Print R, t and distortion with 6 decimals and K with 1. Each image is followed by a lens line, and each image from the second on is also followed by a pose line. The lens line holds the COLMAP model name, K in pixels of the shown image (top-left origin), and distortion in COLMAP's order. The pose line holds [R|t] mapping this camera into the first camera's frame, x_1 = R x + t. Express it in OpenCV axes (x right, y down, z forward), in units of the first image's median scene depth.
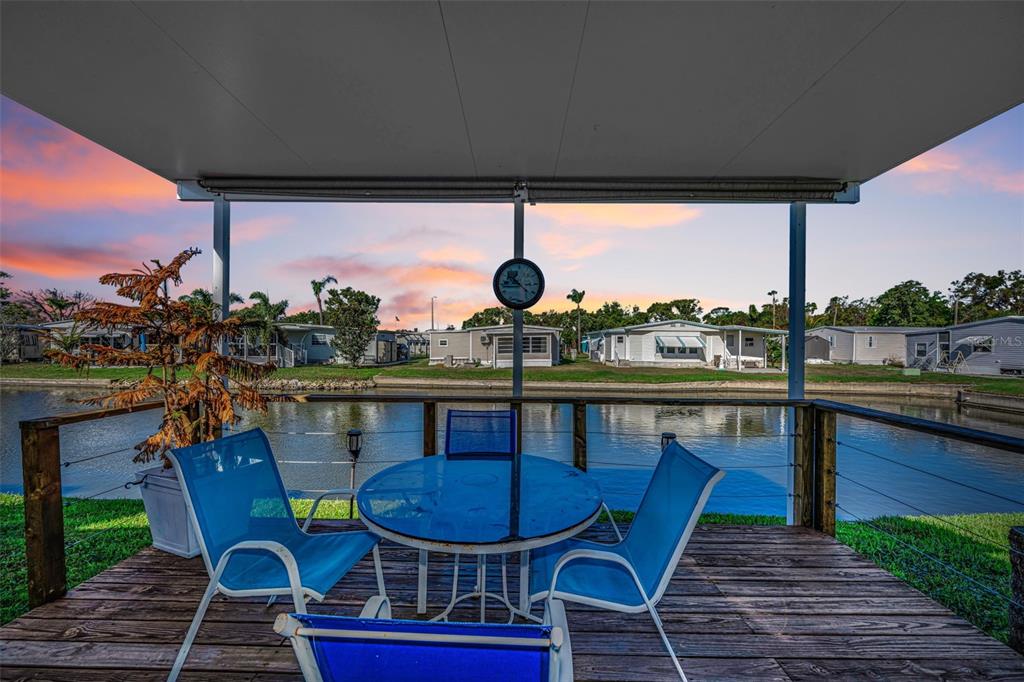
lens RADIAL K [[403.4, 0, 513.3], [0, 403.4, 345.0], [0, 0, 1]] dist [-0.000318, 0.000059]
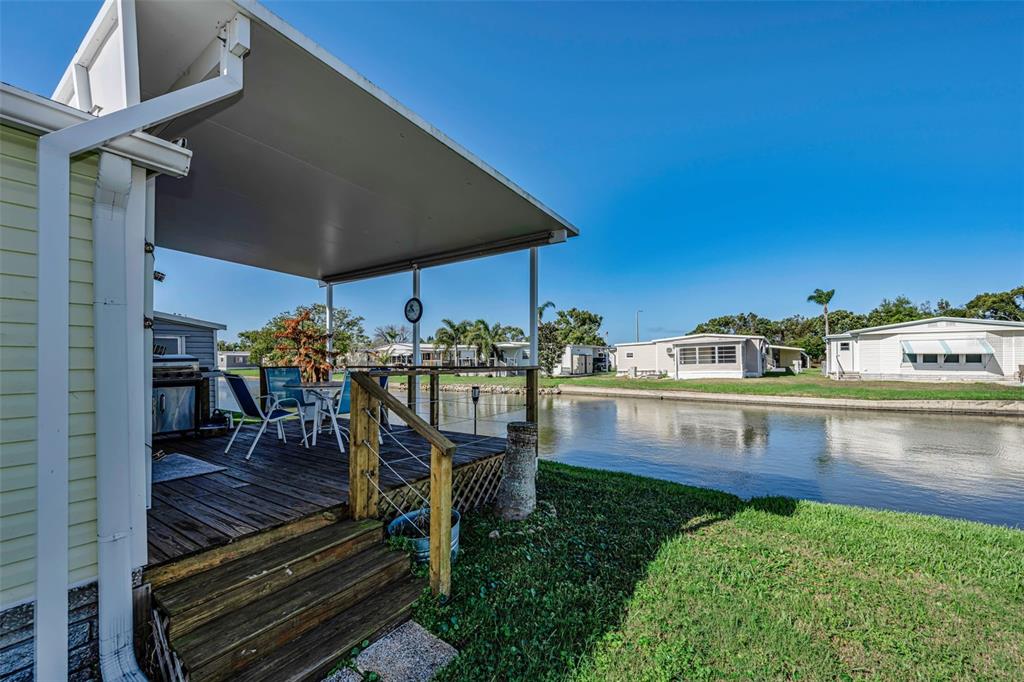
lens RADIAL K [[405.3, 0, 514.2], [0, 405.3, 357.0], [0, 0, 1]] dist [0.001205, 0.000151]
pose [[0.840567, -0.017609, -0.541422, 0.150209], [0.011547, 0.999827, -0.014591, 0.011632], [0.541585, 0.006013, 0.840625, -0.042168]]
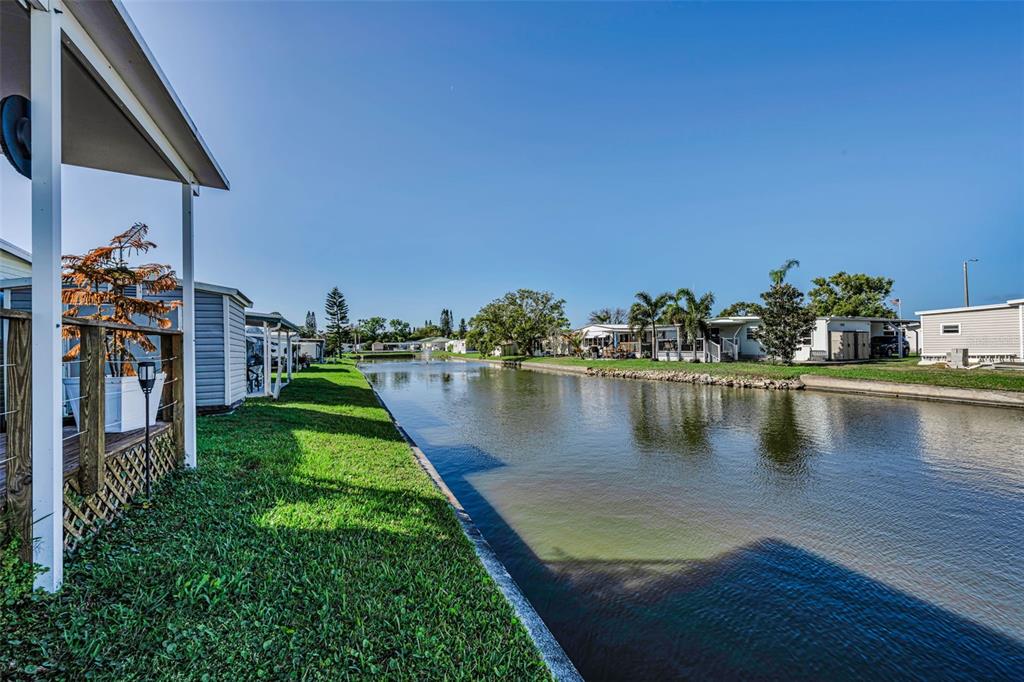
lens RADIAL K [[403.4, 0, 513.3], [0, 403.4, 345.0], [0, 0, 1]] dist [-0.000318, 0.000059]
pose [[0.439180, -0.017528, -0.898228, 0.090993], [0.012406, 0.999833, -0.013445, 0.019494], [0.898313, -0.005239, 0.439324, 0.137115]]
